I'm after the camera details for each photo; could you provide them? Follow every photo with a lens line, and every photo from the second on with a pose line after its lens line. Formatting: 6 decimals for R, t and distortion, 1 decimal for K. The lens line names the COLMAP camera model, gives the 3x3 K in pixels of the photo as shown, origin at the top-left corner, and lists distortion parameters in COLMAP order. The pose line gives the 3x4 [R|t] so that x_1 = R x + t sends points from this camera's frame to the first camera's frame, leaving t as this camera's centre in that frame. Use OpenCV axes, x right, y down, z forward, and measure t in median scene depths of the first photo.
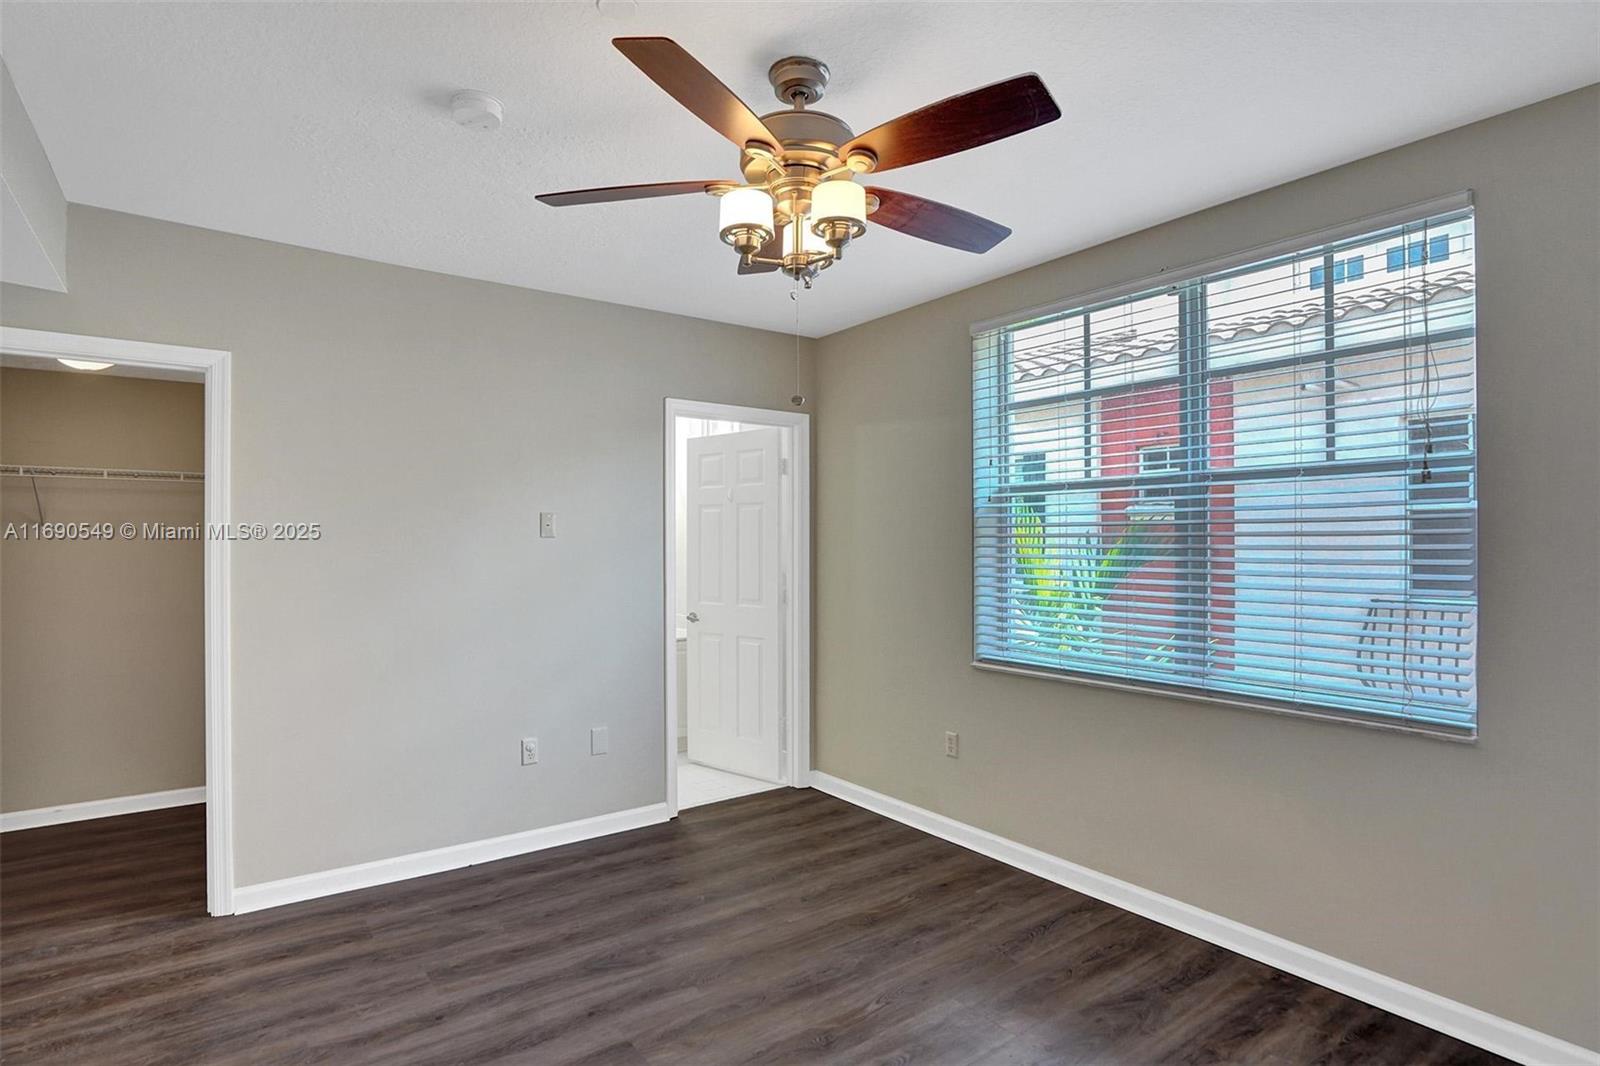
lens RADIAL K [[815.3, 0, 765.5], [0, 815.3, 539.1], [0, 0, 1]] dist [-0.003278, 0.002450]
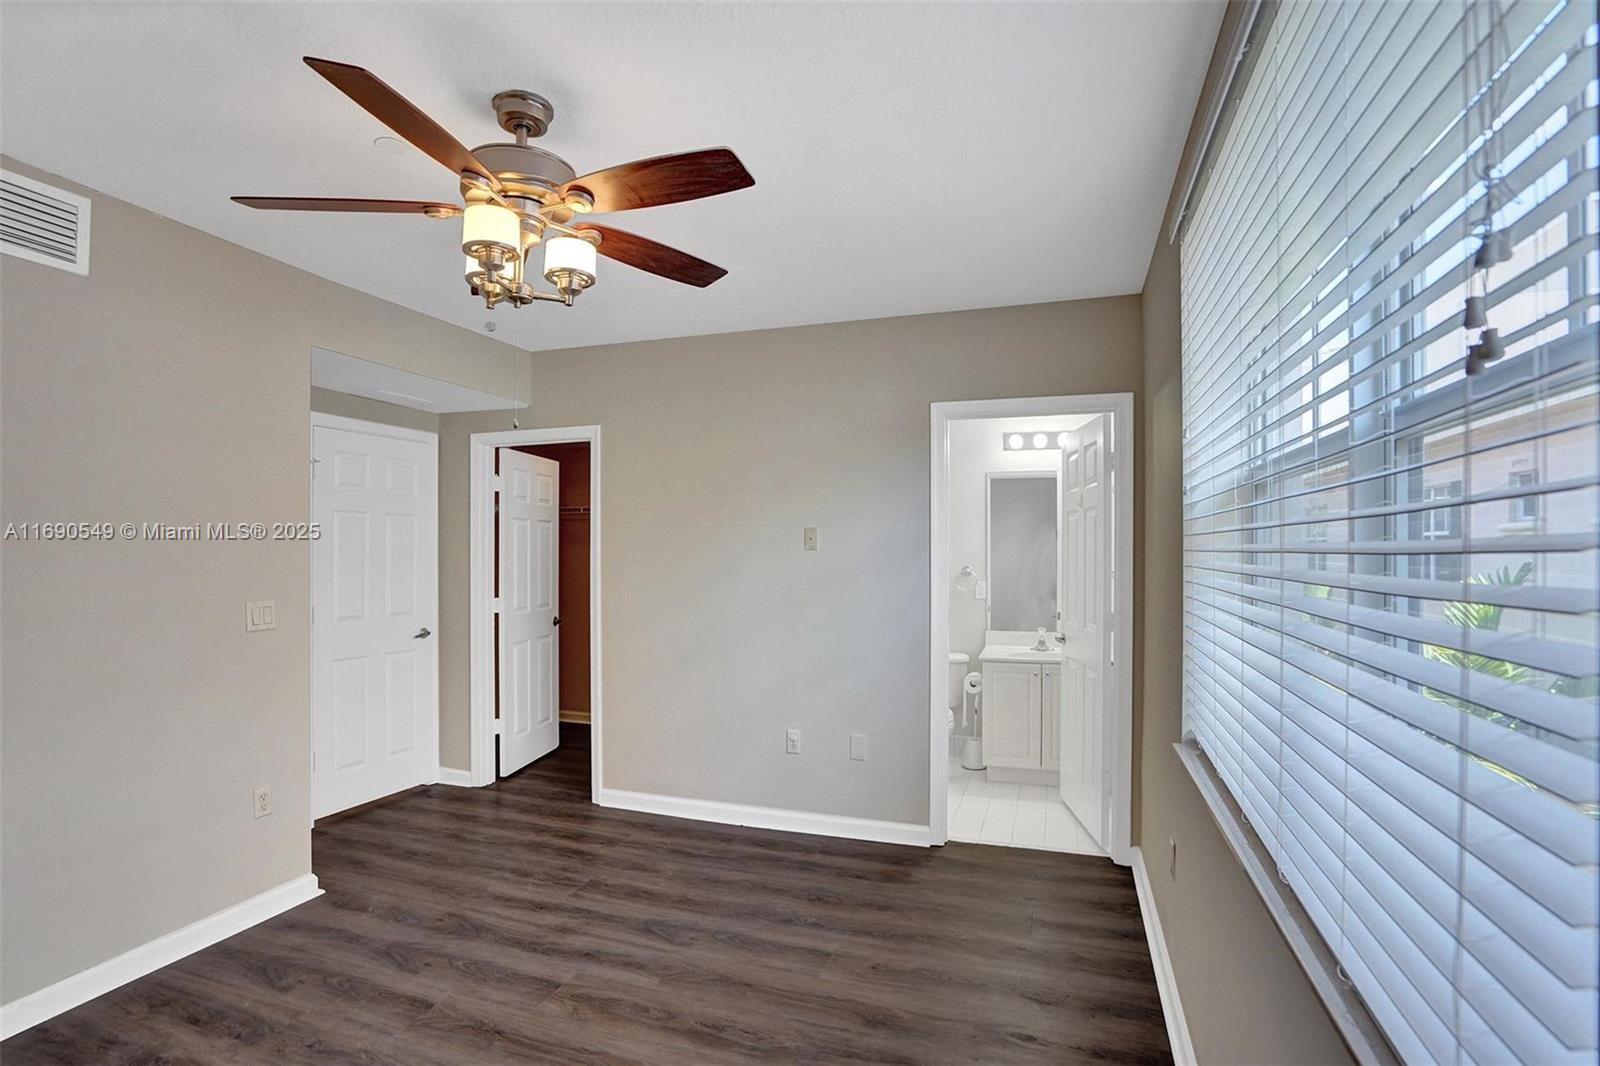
lens RADIAL K [[758.7, 0, 800.8], [0, 758.7, 538.1], [0, 0, 1]] dist [-0.033005, 0.008486]
pose [[0.596941, -0.013228, -0.802176, 0.662433], [-0.000075, 0.999863, -0.016543, -0.000081], [0.802285, 0.009935, 0.596858, 0.466536]]
